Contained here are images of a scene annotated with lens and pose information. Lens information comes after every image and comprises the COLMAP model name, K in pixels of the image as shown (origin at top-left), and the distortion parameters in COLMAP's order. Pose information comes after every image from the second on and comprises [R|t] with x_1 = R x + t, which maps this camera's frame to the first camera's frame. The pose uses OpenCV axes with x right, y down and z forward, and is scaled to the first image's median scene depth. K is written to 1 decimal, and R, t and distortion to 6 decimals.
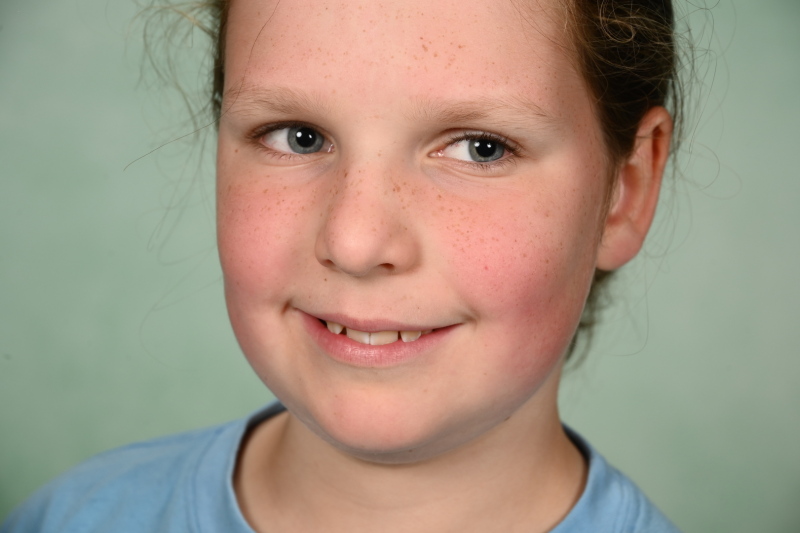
lens RADIAL K [[2777.7, 0, 329.6], [0, 2777.7, 265.6], [0, 0, 1]] dist [0.886585, 1.323132]
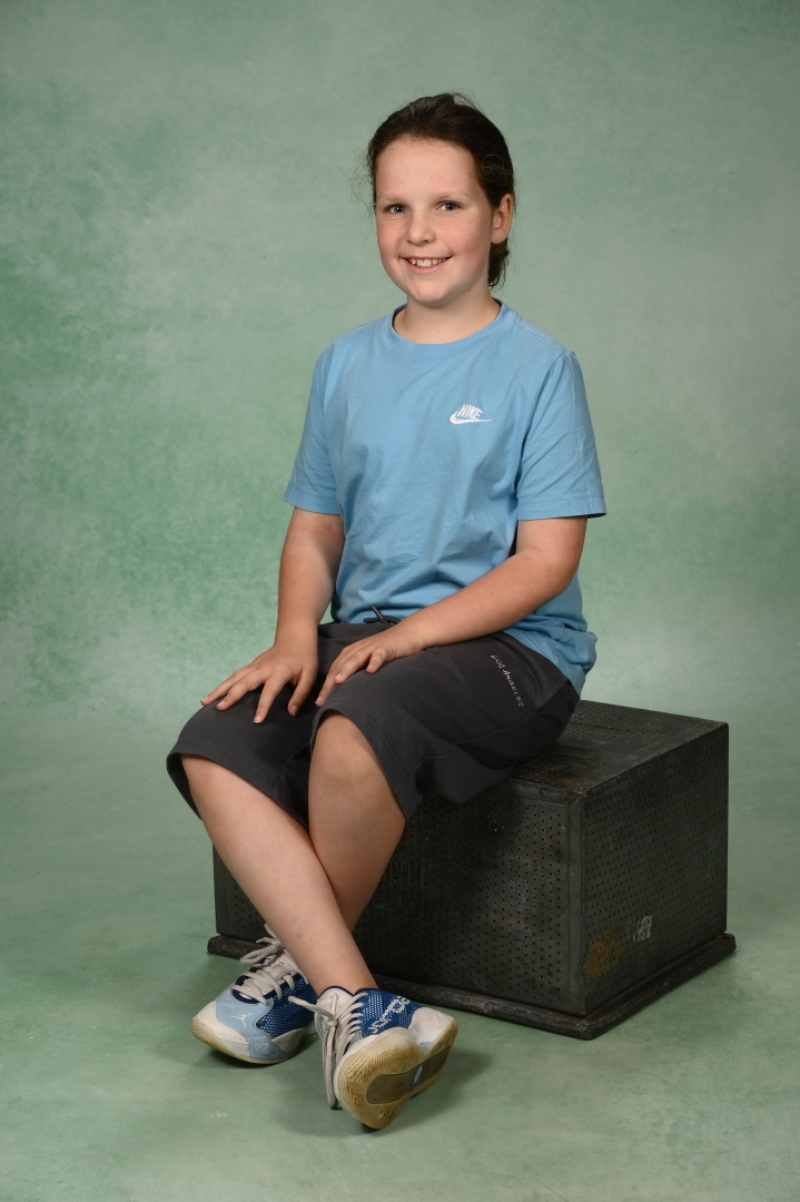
lens RADIAL K [[2604.0, 0, 400.0], [0, 2604.0, 601.0], [0, 0, 1]] dist [0.021777, 0.190239]
pose [[0.995503, -0.084807, -0.042205, 0.085268], [0.086864, 0.994986, 0.049566, 0.278291], [0.037789, -0.053010, 0.997879, -2.255906]]
